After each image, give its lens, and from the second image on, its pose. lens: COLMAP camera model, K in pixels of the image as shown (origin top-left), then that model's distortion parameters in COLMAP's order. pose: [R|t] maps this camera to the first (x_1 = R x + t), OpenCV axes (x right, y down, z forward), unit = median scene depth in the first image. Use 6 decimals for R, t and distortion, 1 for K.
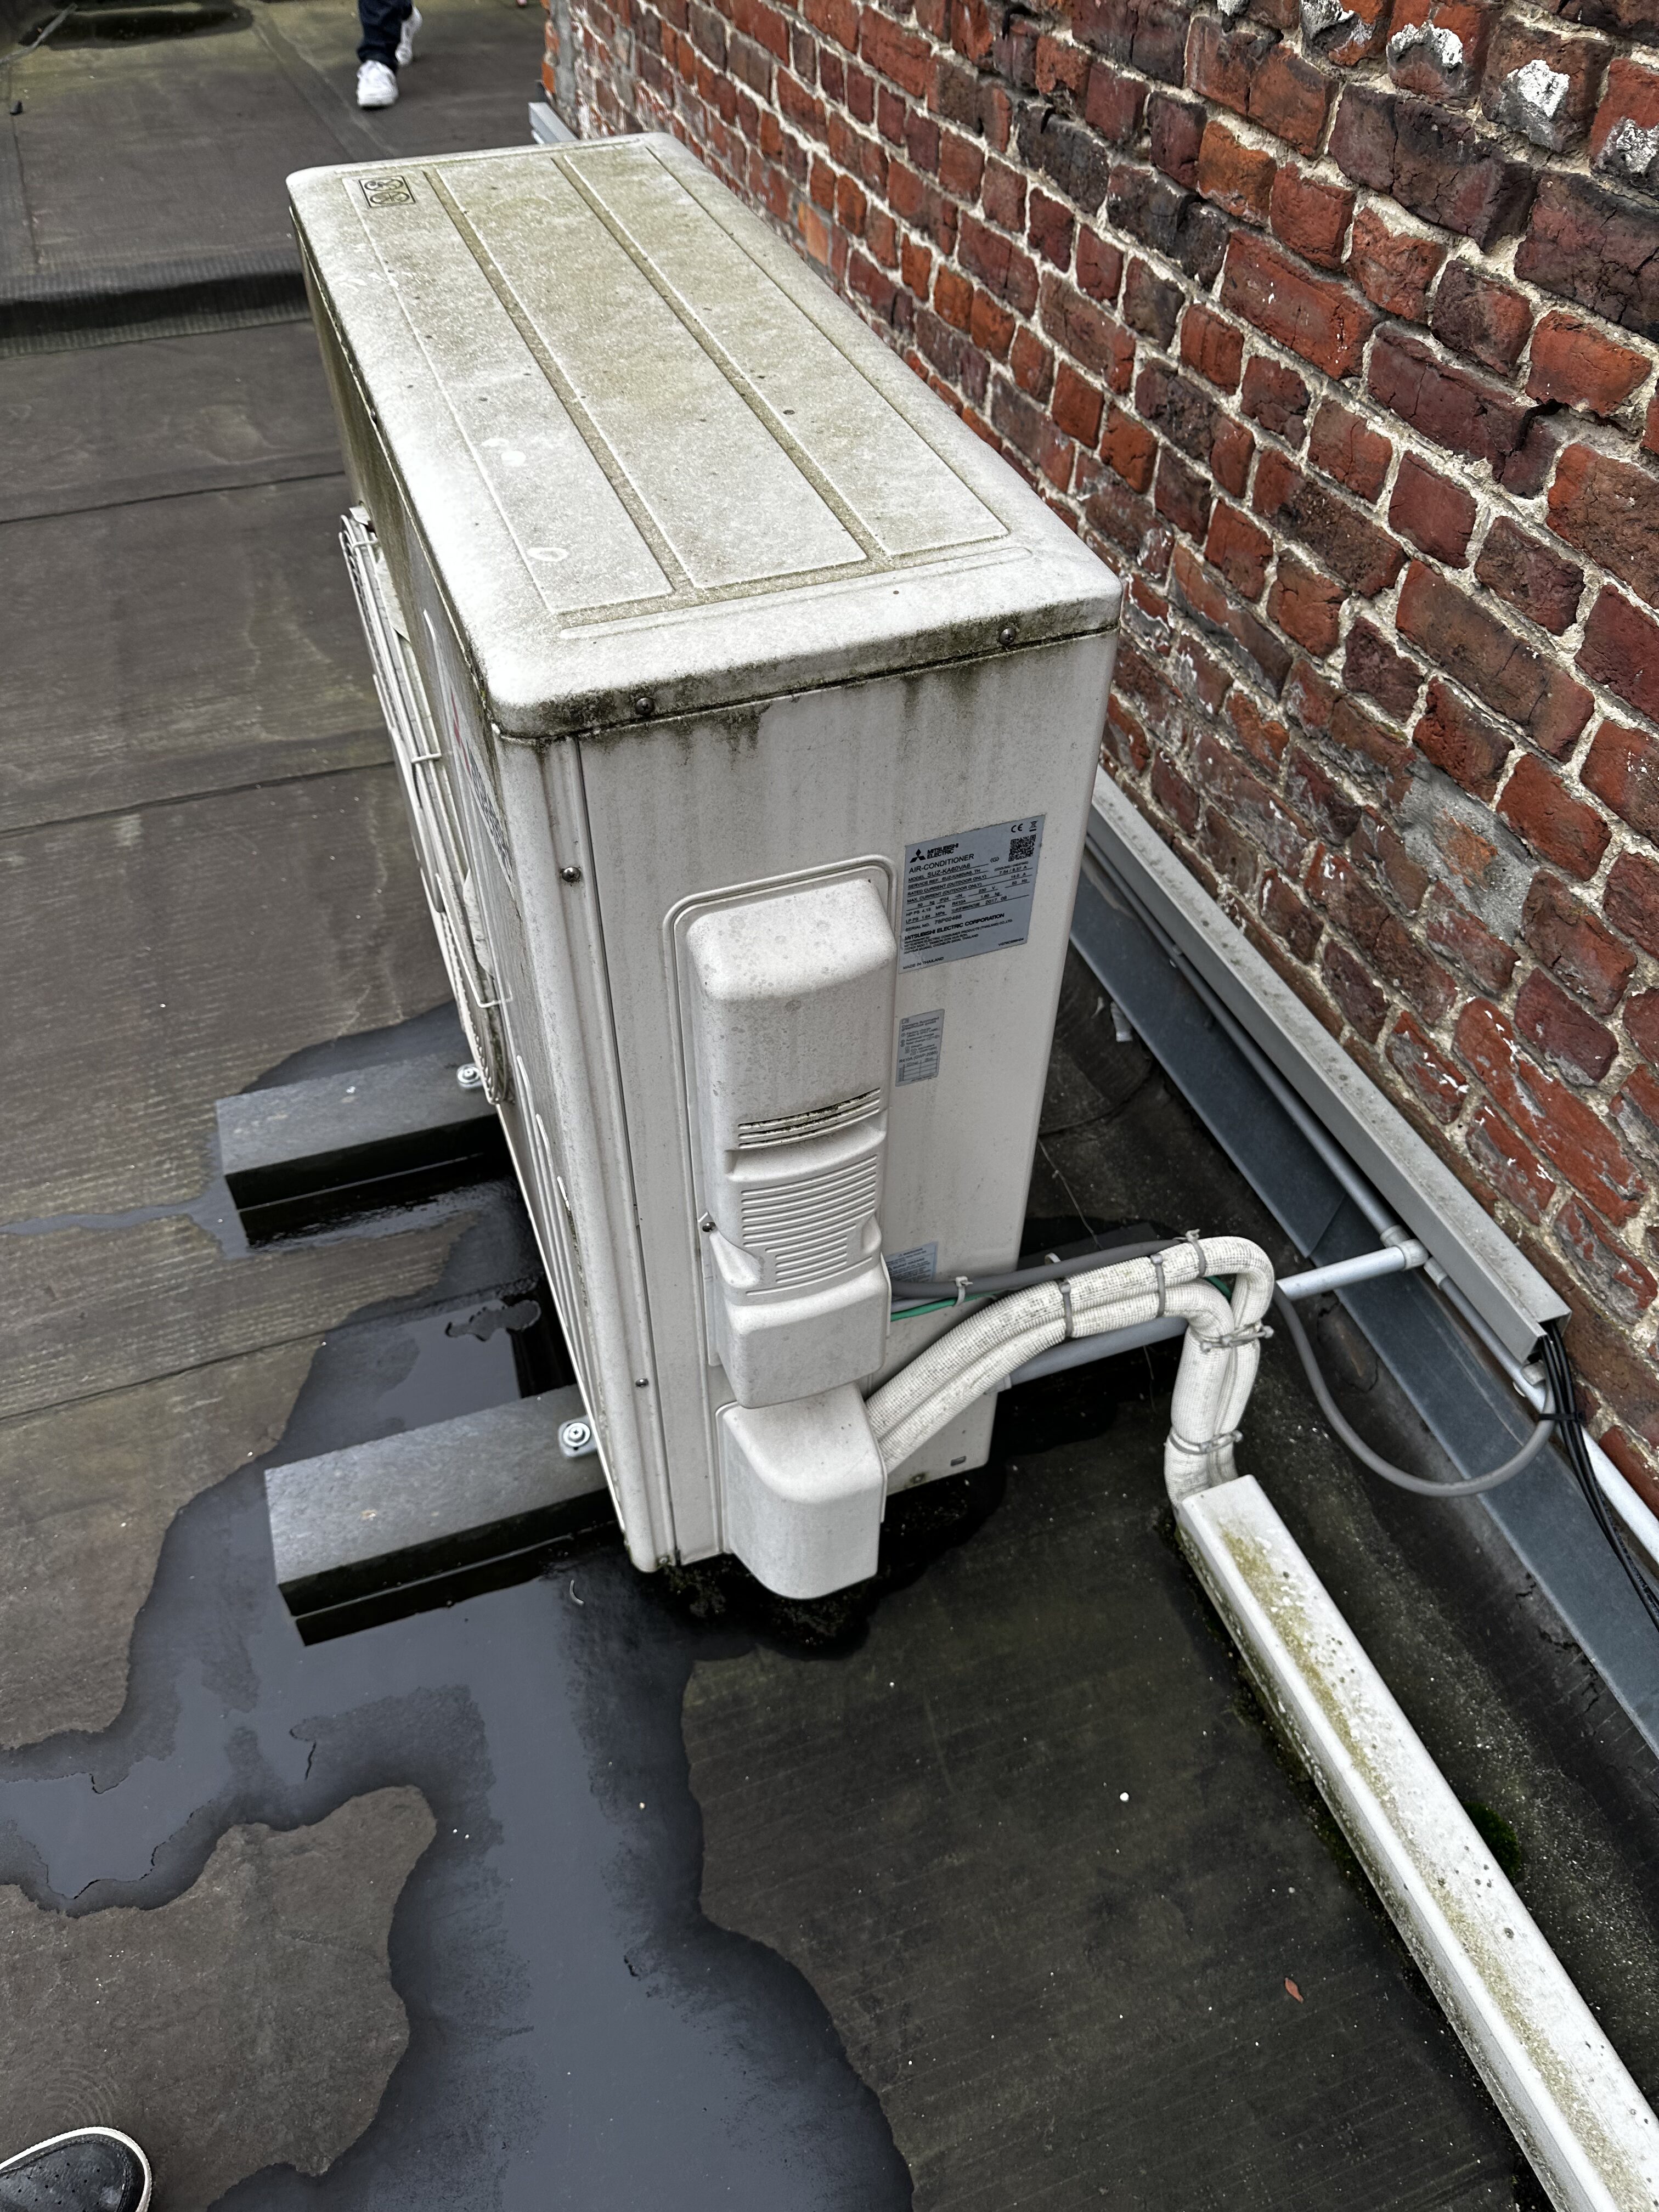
lens RADIAL K [[1588.6, 0, 807.6], [0, 1588.6, 1077.9], [0, 0, 1]] dist [0.008312, -0.005790]
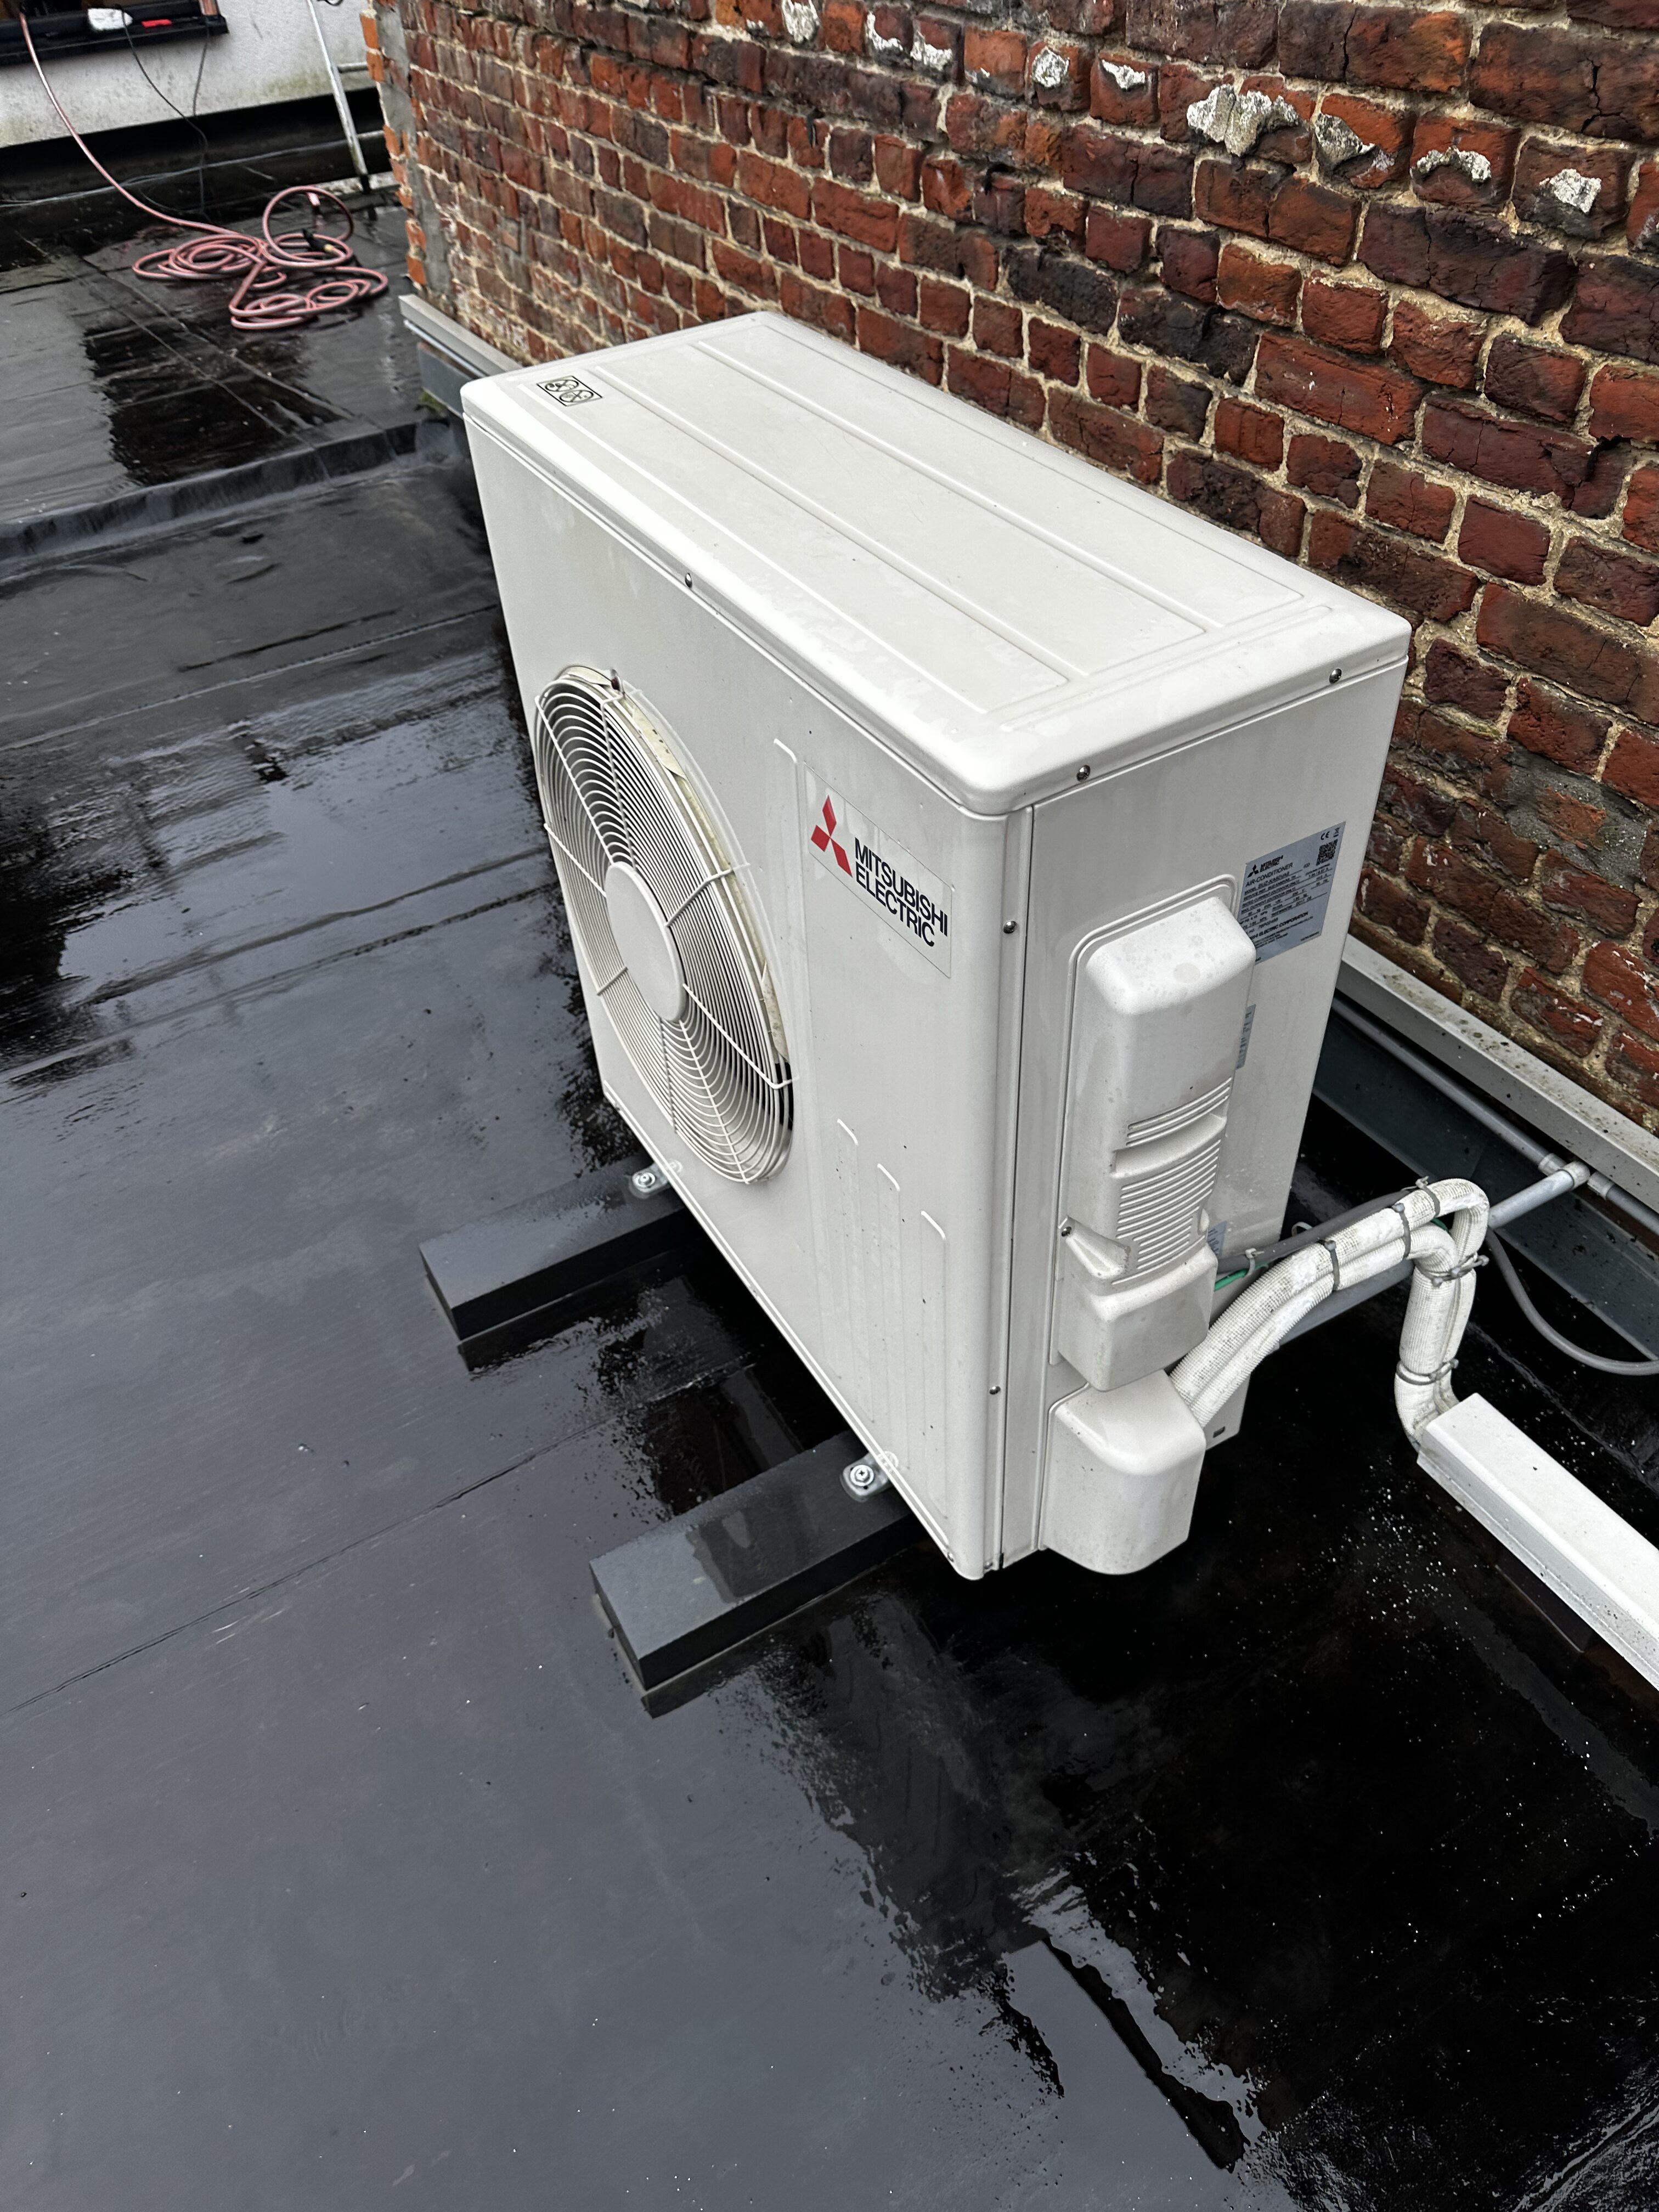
lens RADIAL K [[1574.2, 0, 829.5], [0, 1574.2, 1106.0], [0, 0, 1]] dist [0.009000, -0.007005]
pose [[0.980172, -0.166094, 0.108057, -0.270104], [0.171486, 0.984264, -0.042616, 0.019376], [-0.099279, 0.060301, 0.993231, -0.082582]]
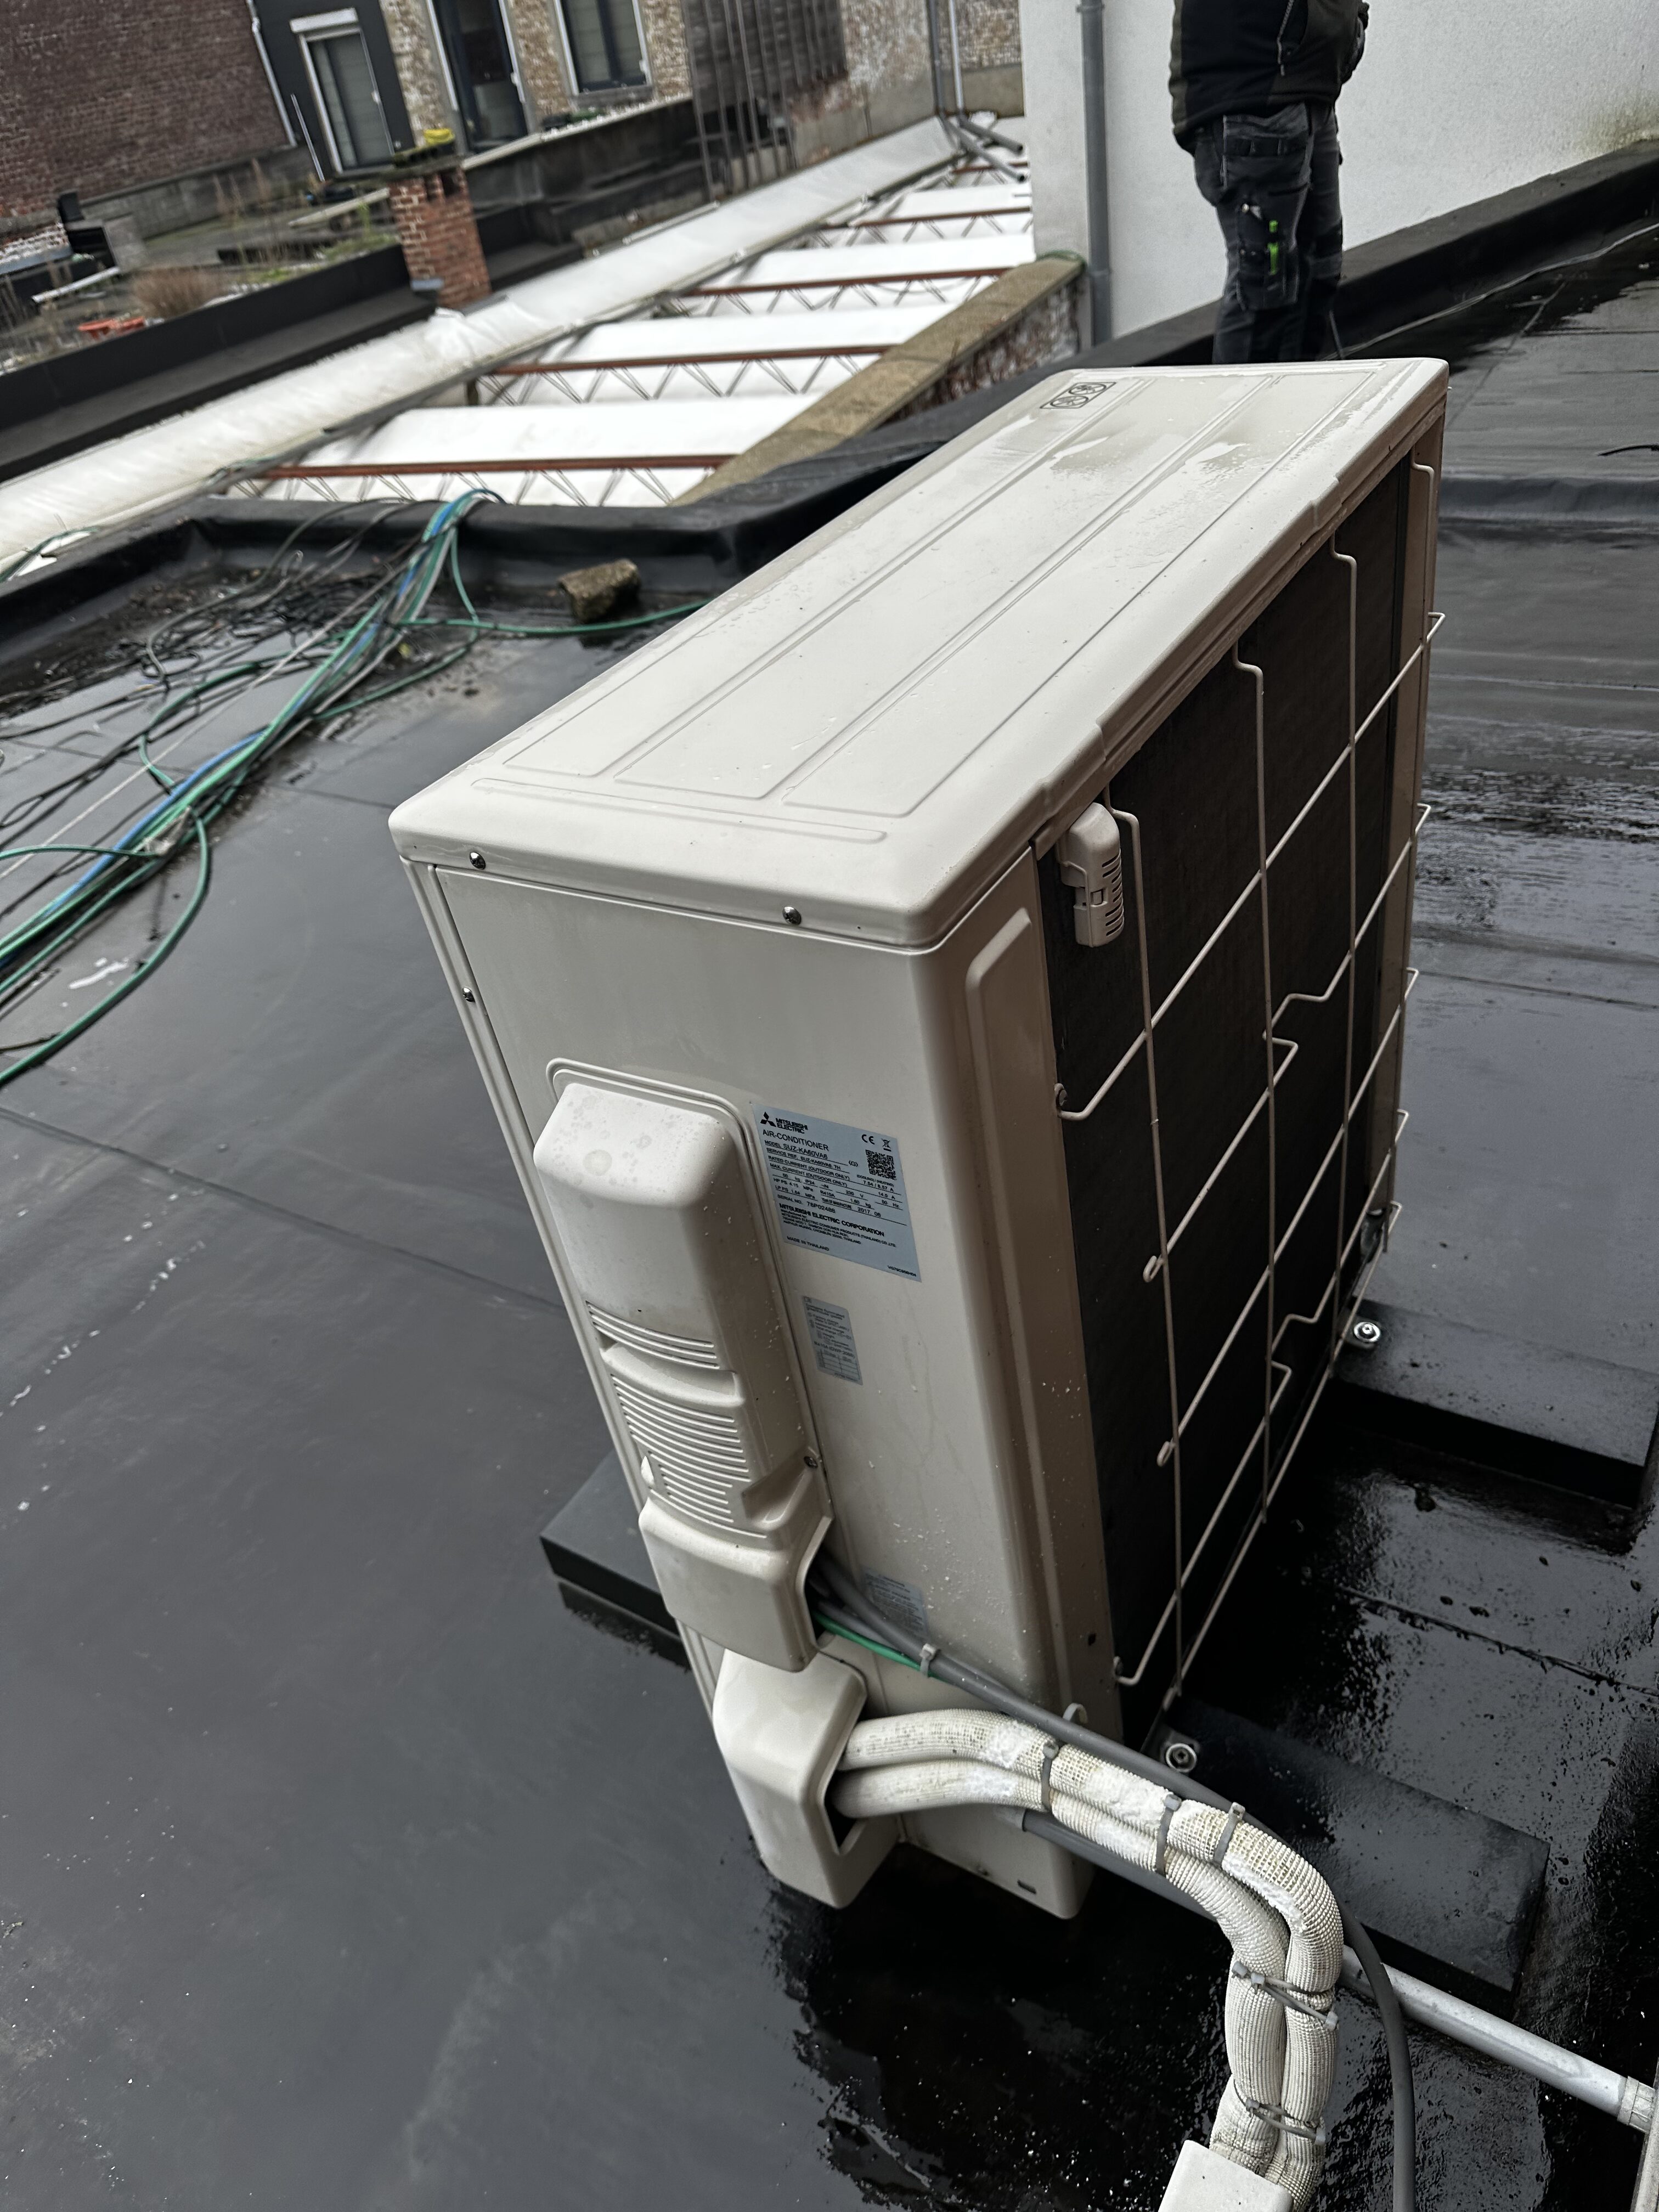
lens RADIAL K [[1588.6, 0, 807.6], [0, 1588.6, 1077.9], [0, 0, 1]] dist [0.008312, -0.005790]
pose [[0.598185, 0.370055, -0.710798, 0.489937], [-0.435438, 0.894719, 0.099357, -0.178168], [0.672732, 0.250074, 0.696344, 0.260929]]
